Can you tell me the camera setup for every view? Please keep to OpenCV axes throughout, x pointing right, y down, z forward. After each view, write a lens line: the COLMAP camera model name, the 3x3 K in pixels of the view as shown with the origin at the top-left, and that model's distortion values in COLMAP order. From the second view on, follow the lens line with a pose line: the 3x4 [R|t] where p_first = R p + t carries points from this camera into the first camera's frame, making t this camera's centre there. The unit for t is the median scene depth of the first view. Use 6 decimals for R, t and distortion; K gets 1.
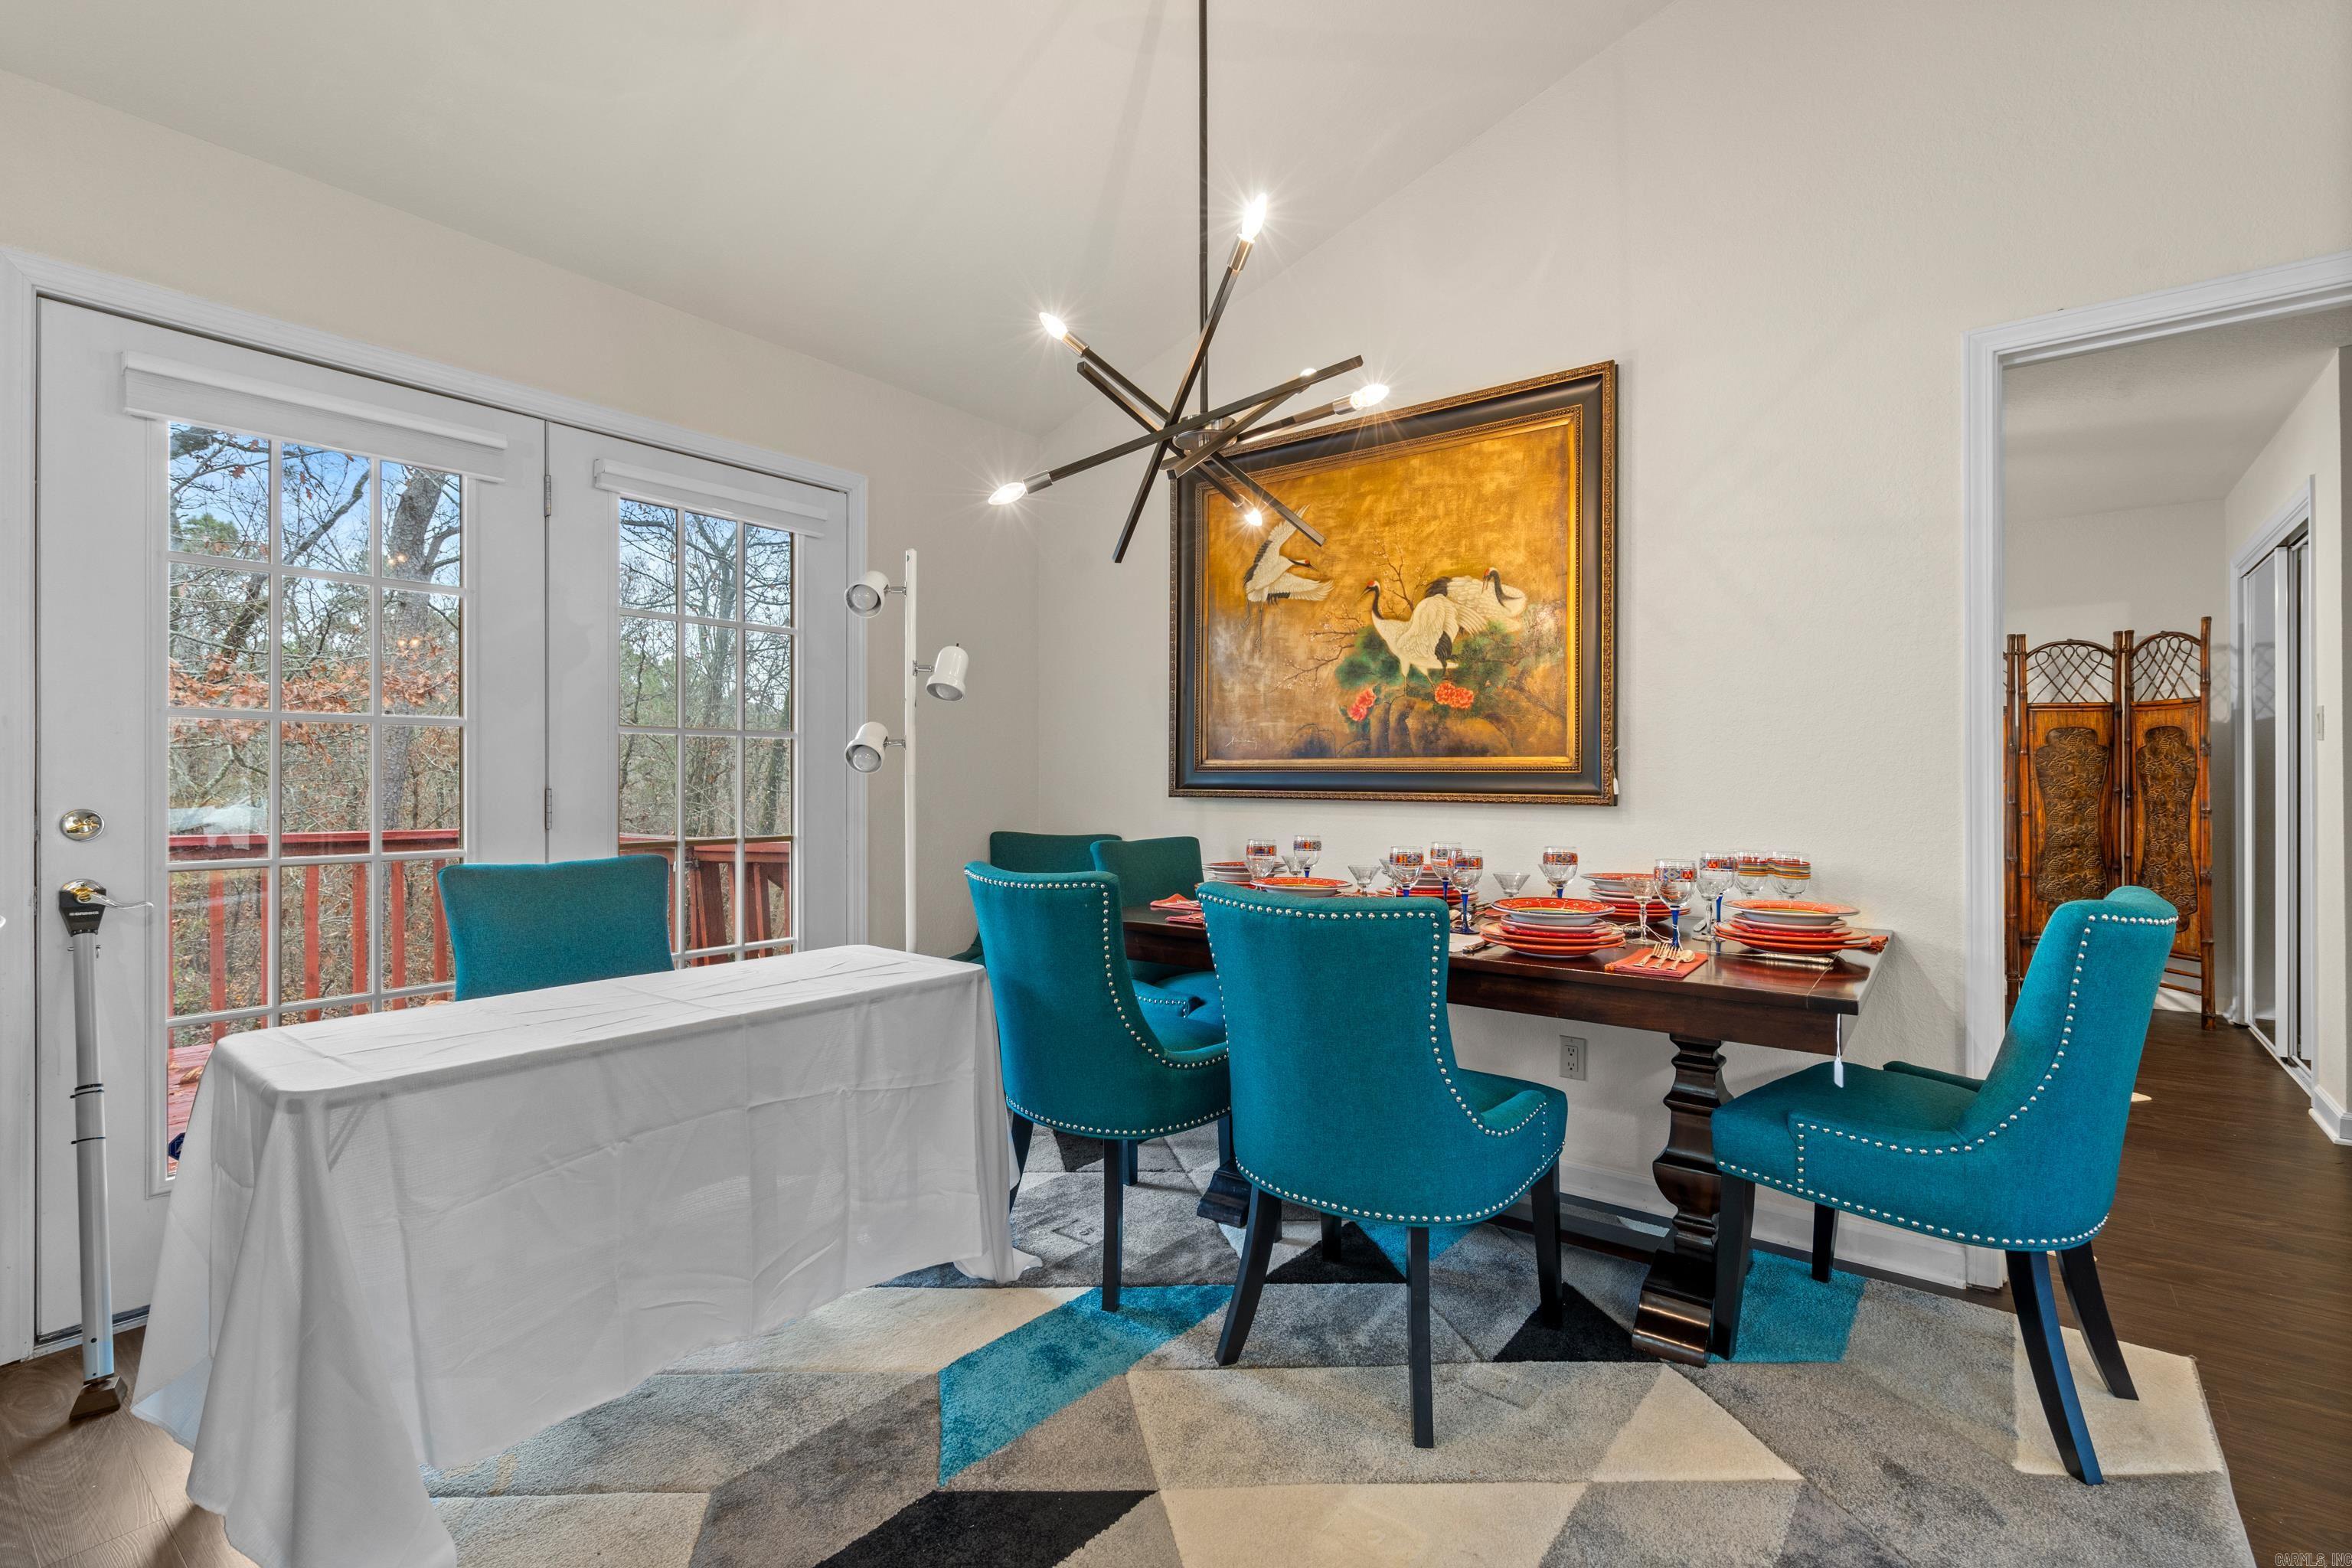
lens RADIAL K [[1066.6, 0, 1168.0], [0, 1066.6, 775.9], [0, 0, 1]] dist [-0.000434, 0.001333]
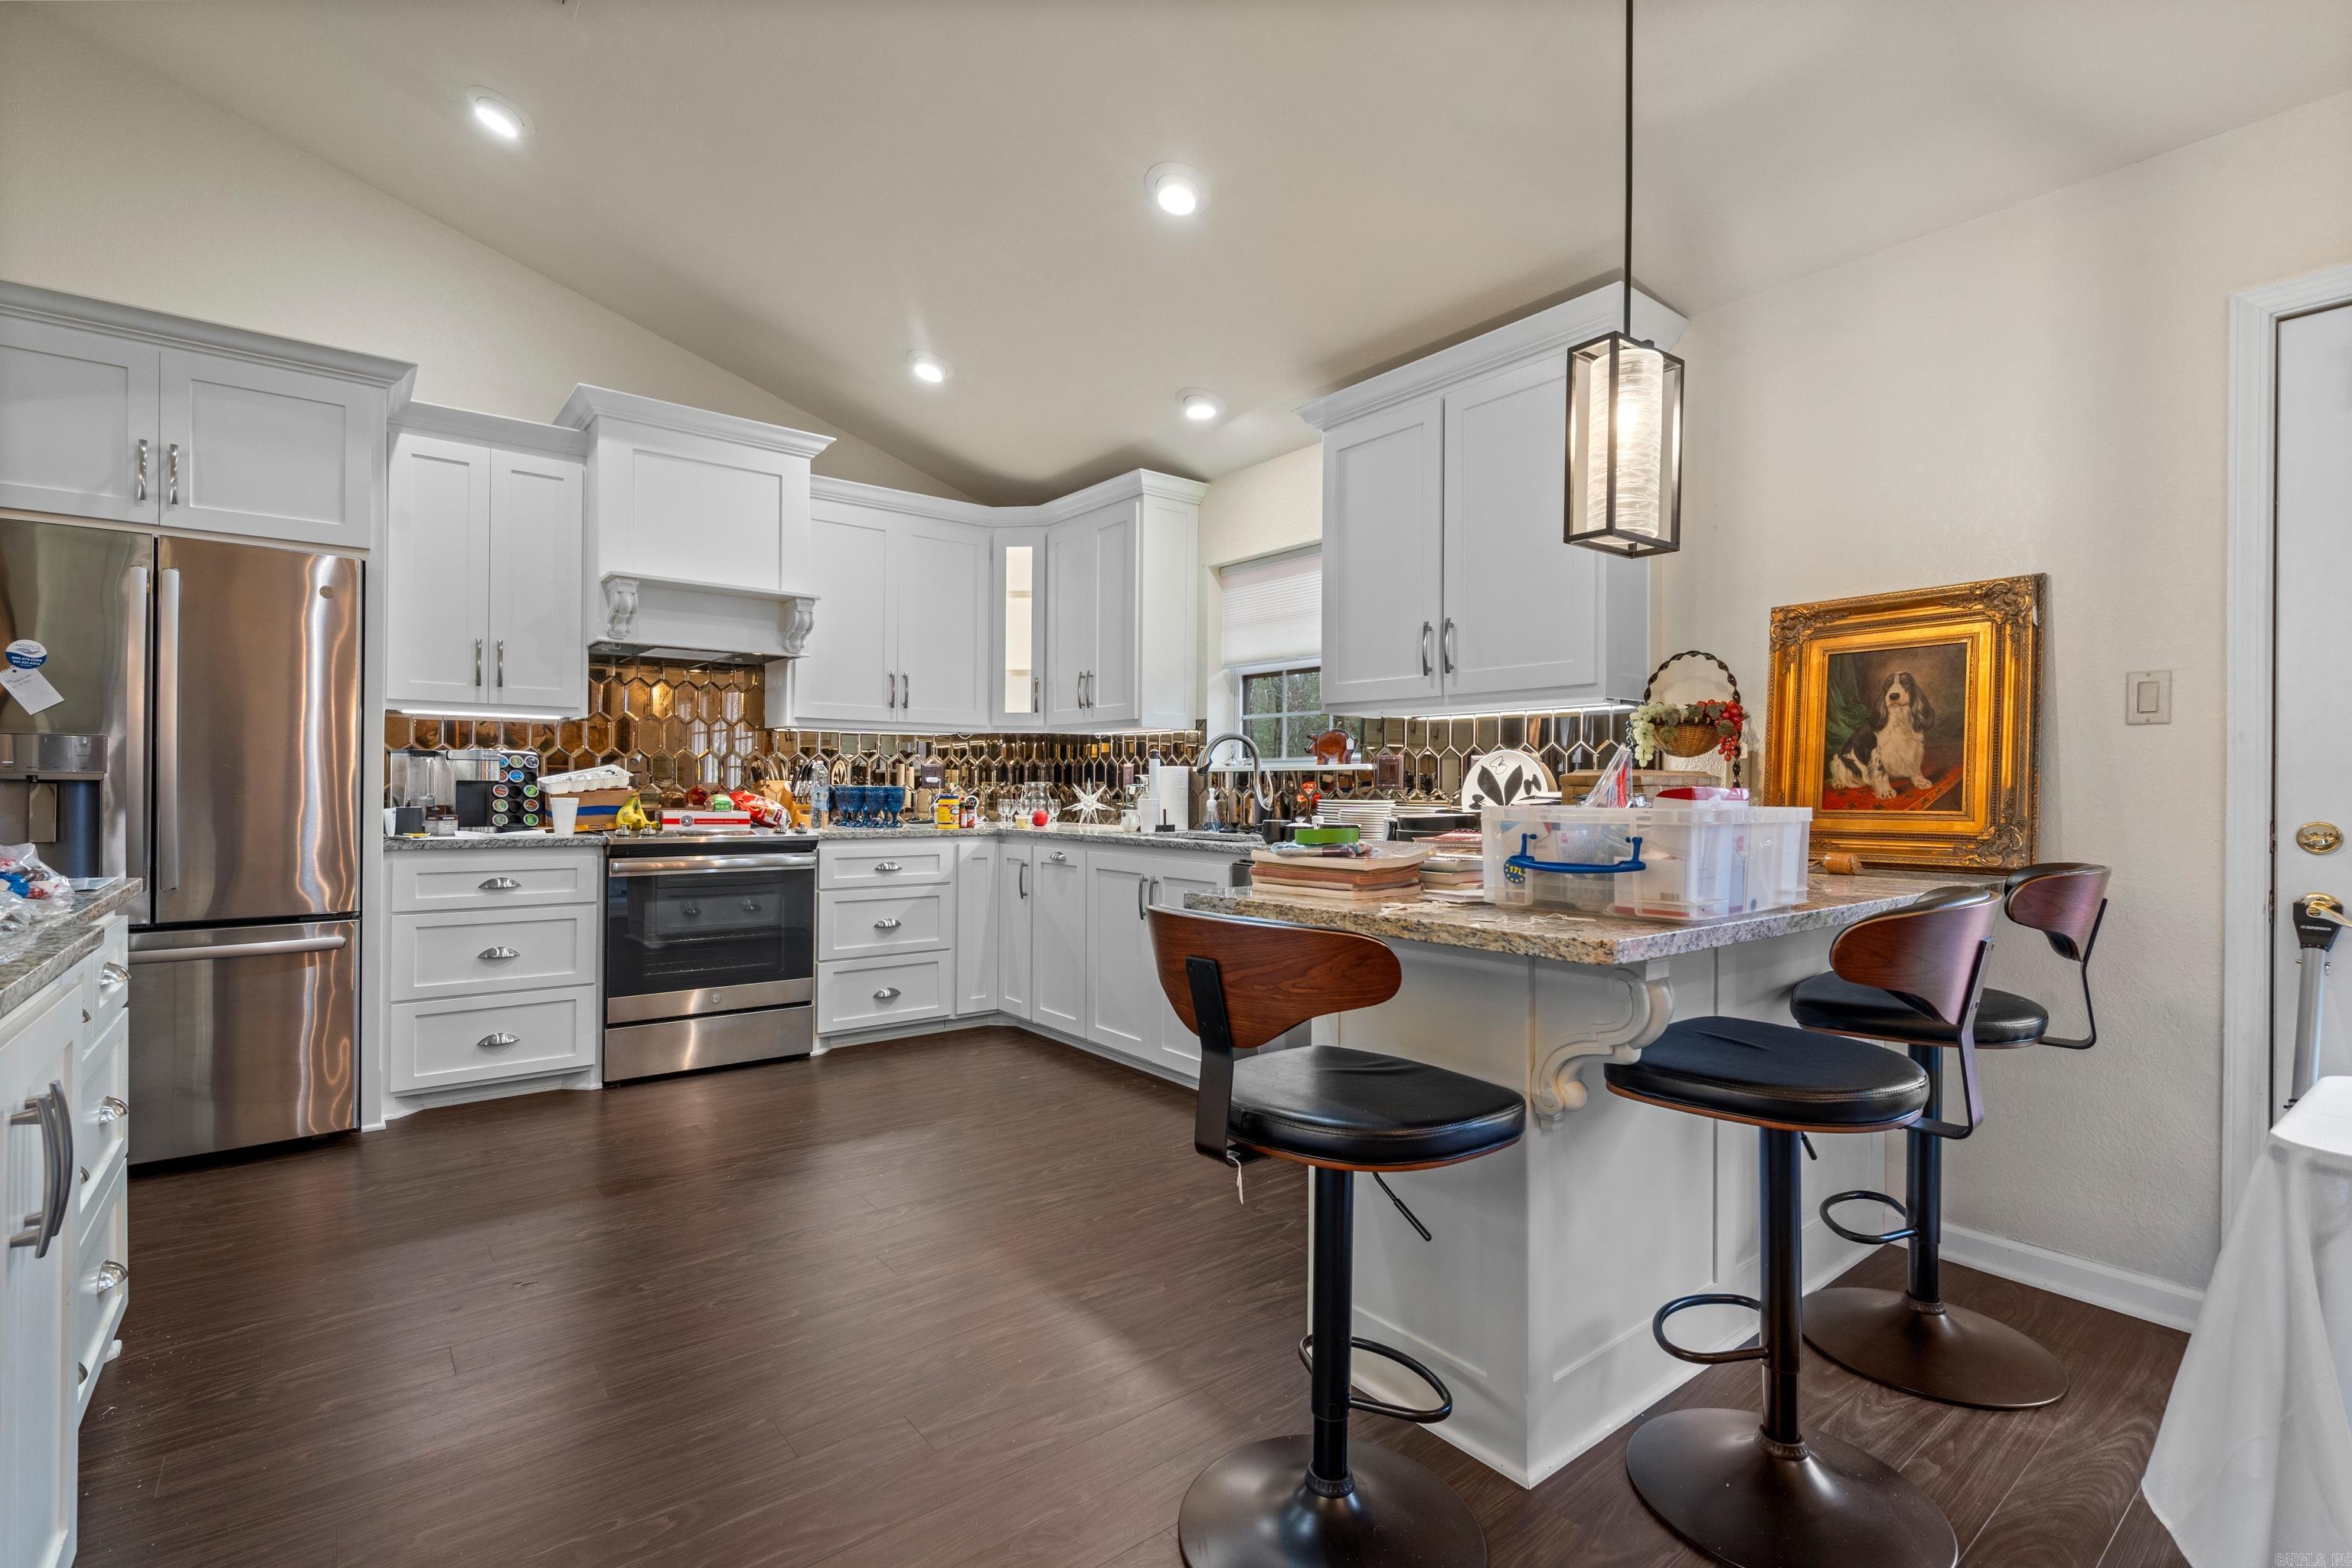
lens RADIAL K [[1066.6, 0, 1172.2], [0, 1066.6, 789.0], [0, 0, 1]] dist [-0.000434, 0.001333]
pose [[-0.228649, 0.005217, -0.973495, 0.181062], [-0.001461, 0.999983, 0.005702, -0.003753], [0.973508, 0.002726, -0.228637, 0.187541]]
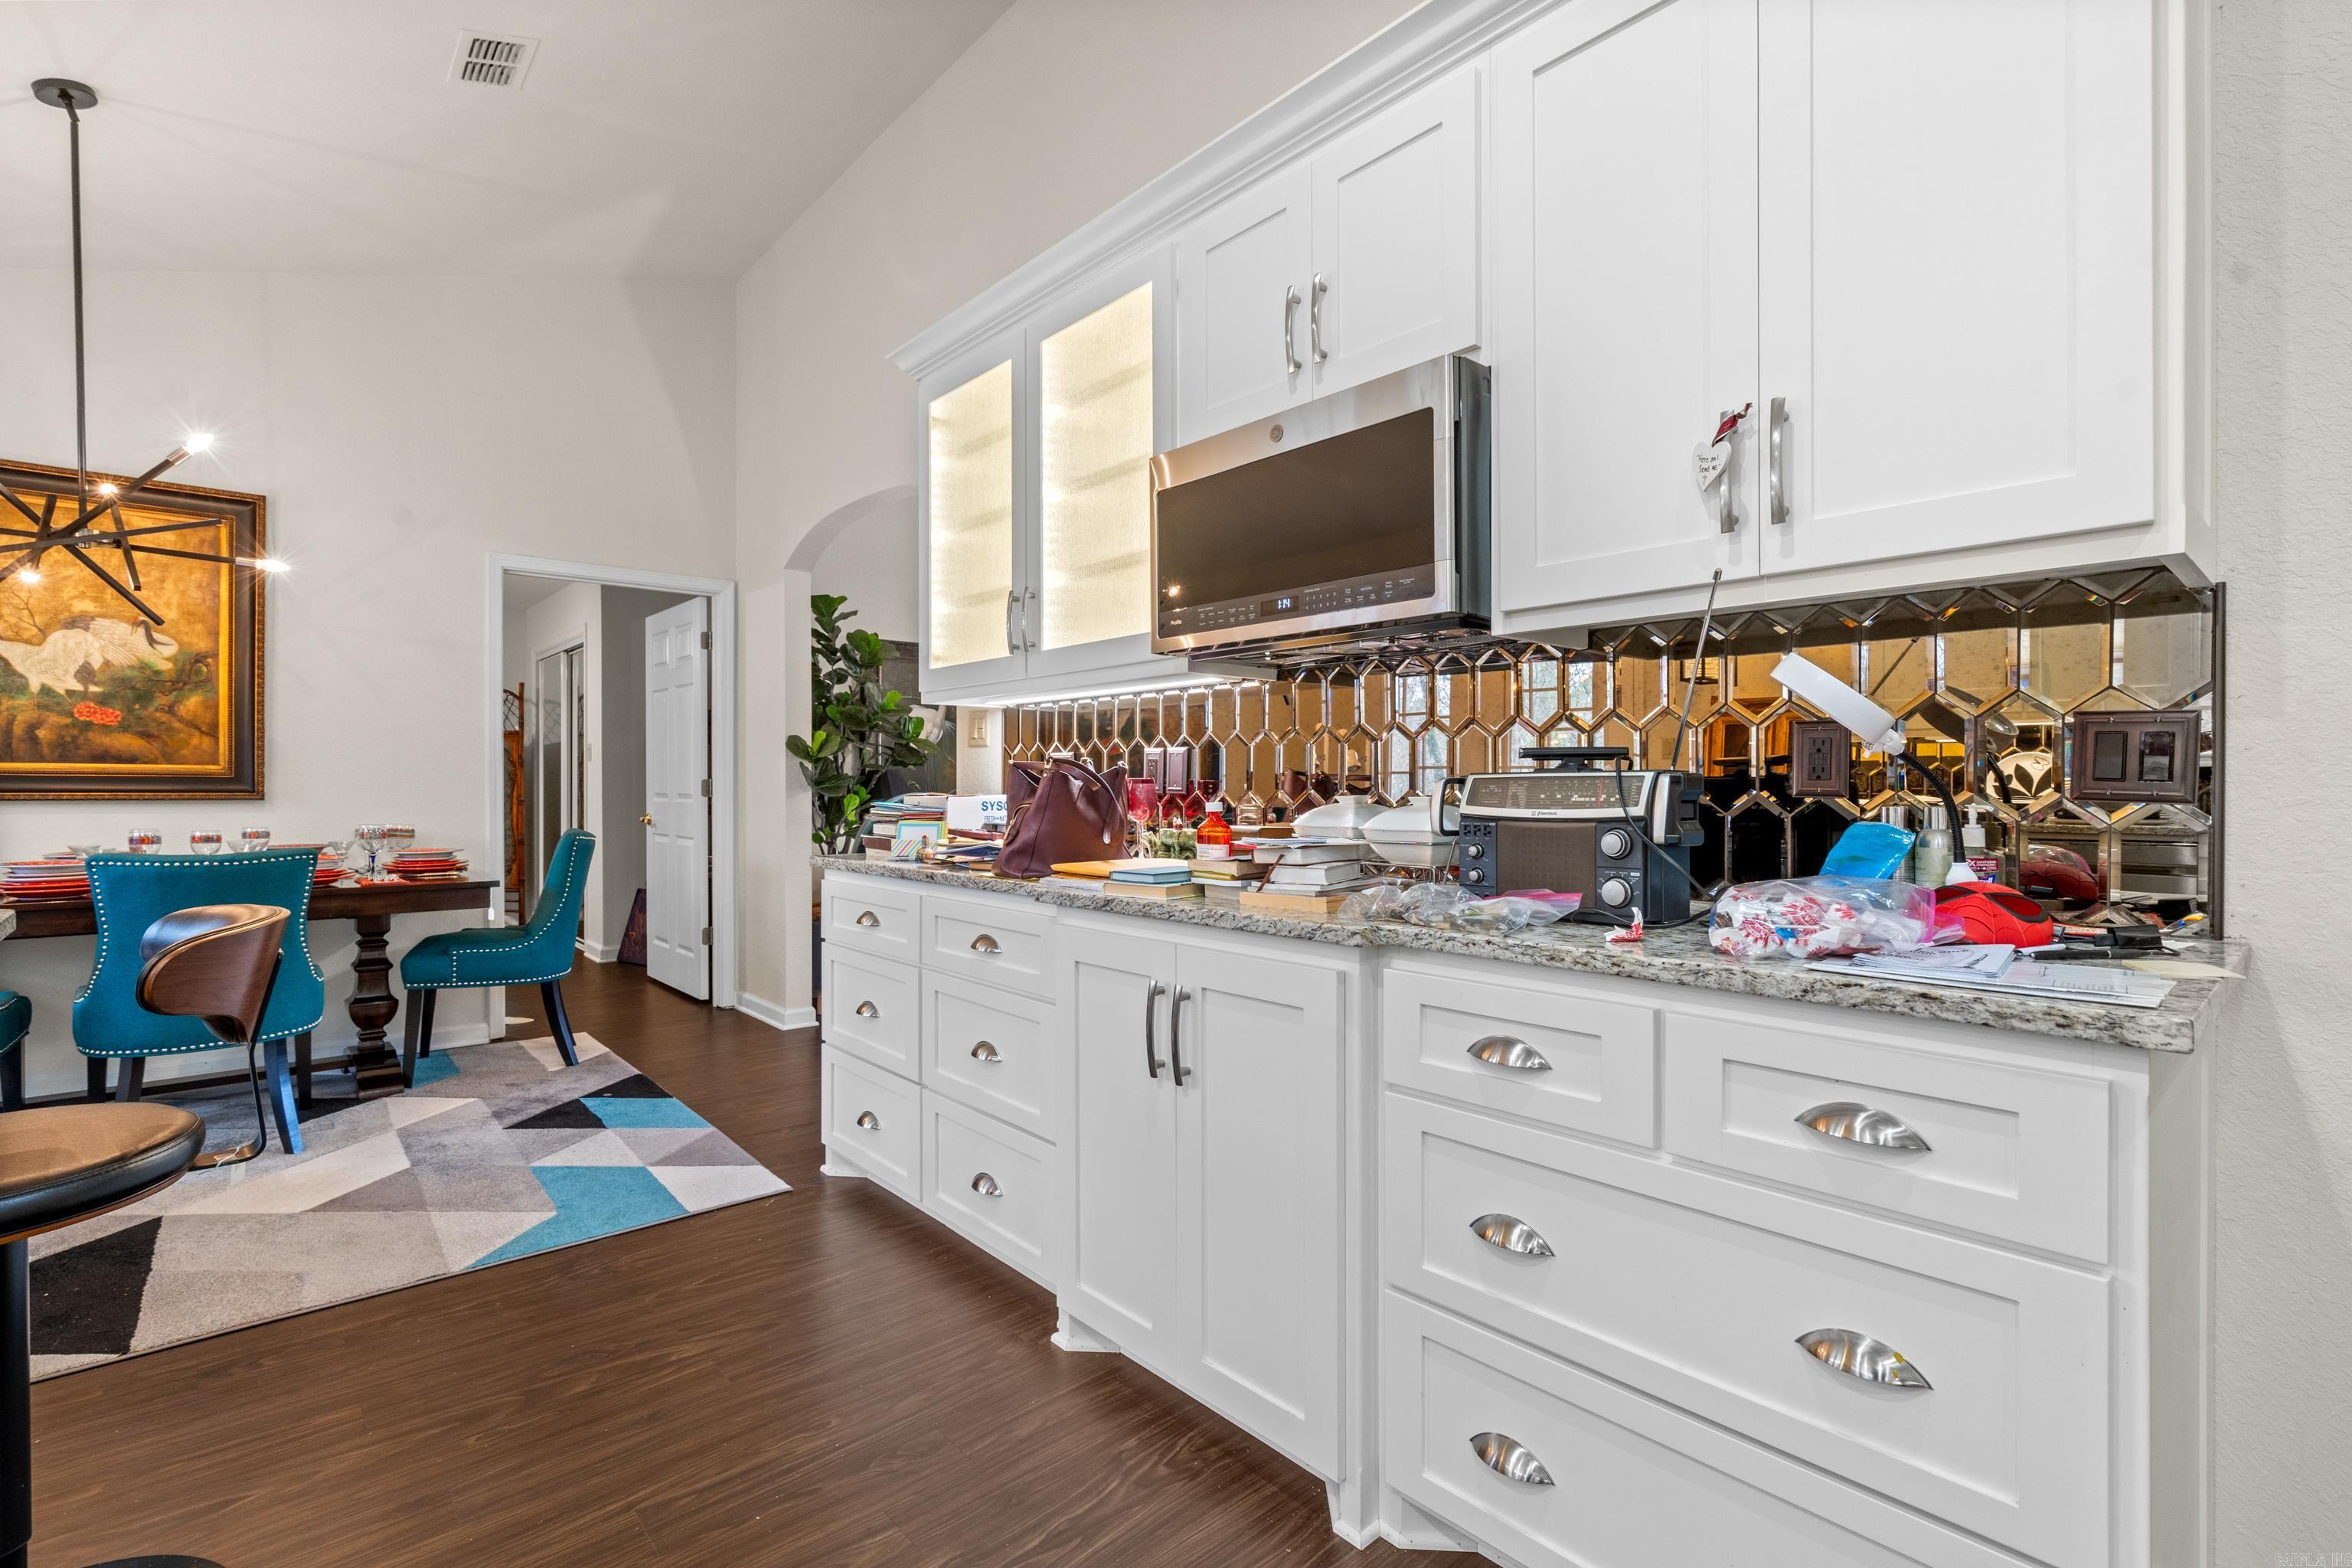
lens RADIAL K [[1066.6, 0, 1174.0], [0, 1066.6, 785.1], [0, 0, 1]] dist [-0.000434, 0.001333]
pose [[0.179055, -0.004444, 0.983829, -1.008542], [-0.004934, 0.999973, 0.005415, -0.008210], [-0.983827, -0.005824, 0.179028, -0.618579]]
